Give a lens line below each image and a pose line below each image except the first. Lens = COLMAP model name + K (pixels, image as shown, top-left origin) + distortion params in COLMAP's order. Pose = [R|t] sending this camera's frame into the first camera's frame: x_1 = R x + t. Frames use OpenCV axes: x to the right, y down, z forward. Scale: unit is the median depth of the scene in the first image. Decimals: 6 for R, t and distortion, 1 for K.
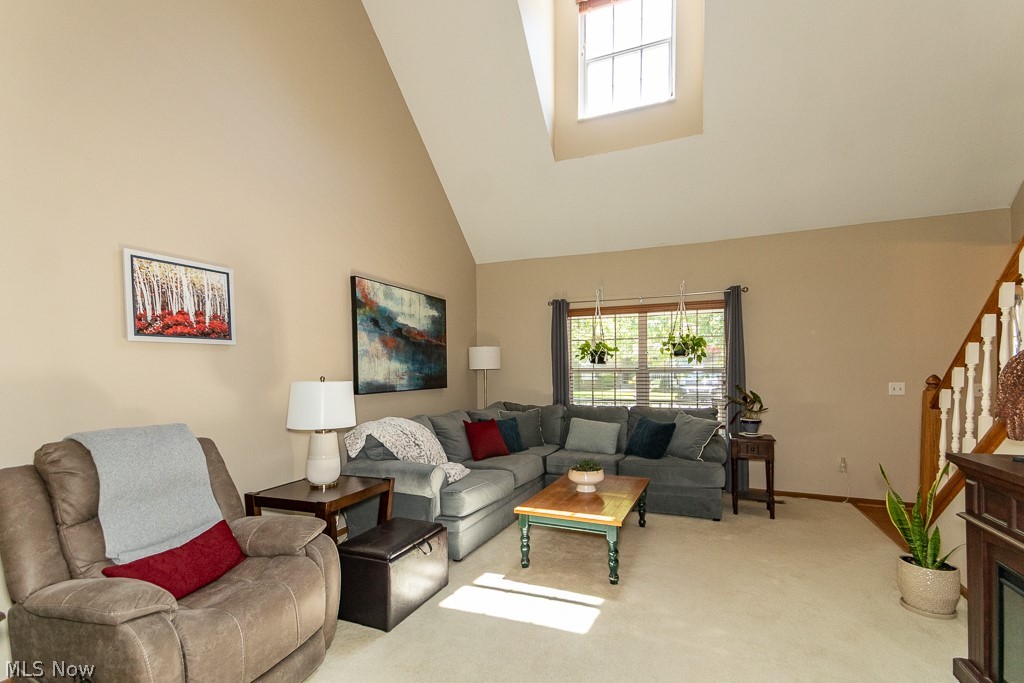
lens RADIAL K [[471.1, 0, 513.6], [0, 471.1, 371.2], [0, 0, 1]] dist [0.054009, -0.007750]
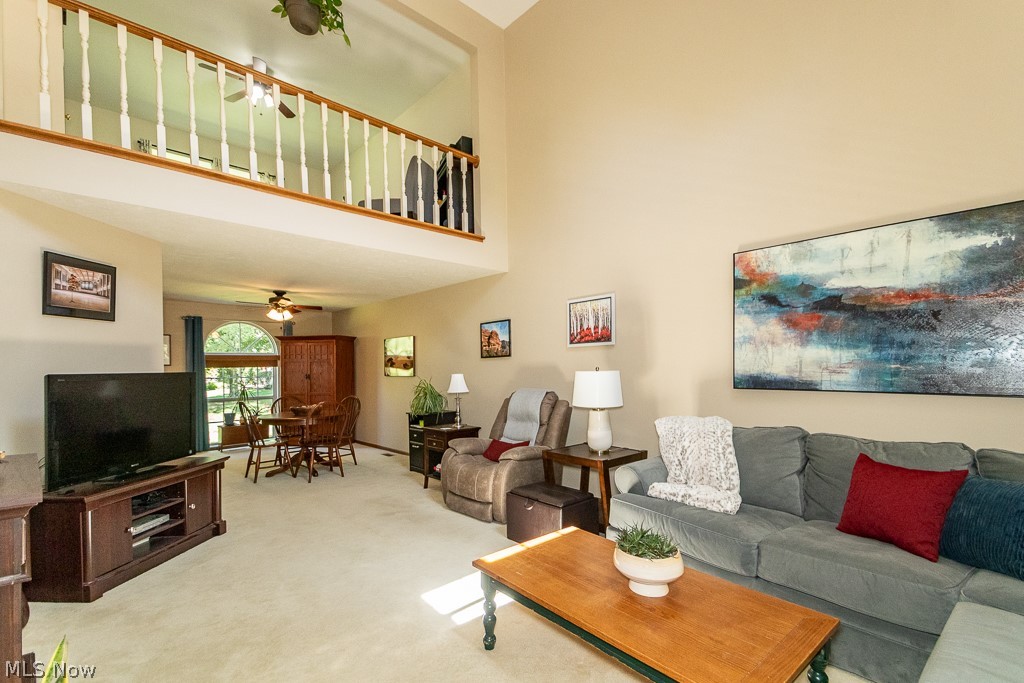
lens RADIAL K [[471.1, 0, 498.3], [0, 471.1, 361.1], [0, 0, 1]] dist [0.054009, -0.007750]
pose [[-0.453060, 0.005205, -0.891465, 0.598528], [0.011345, 0.999936, 0.000073, -0.005782], [0.891408, -0.010081, -0.453090, 0.920599]]
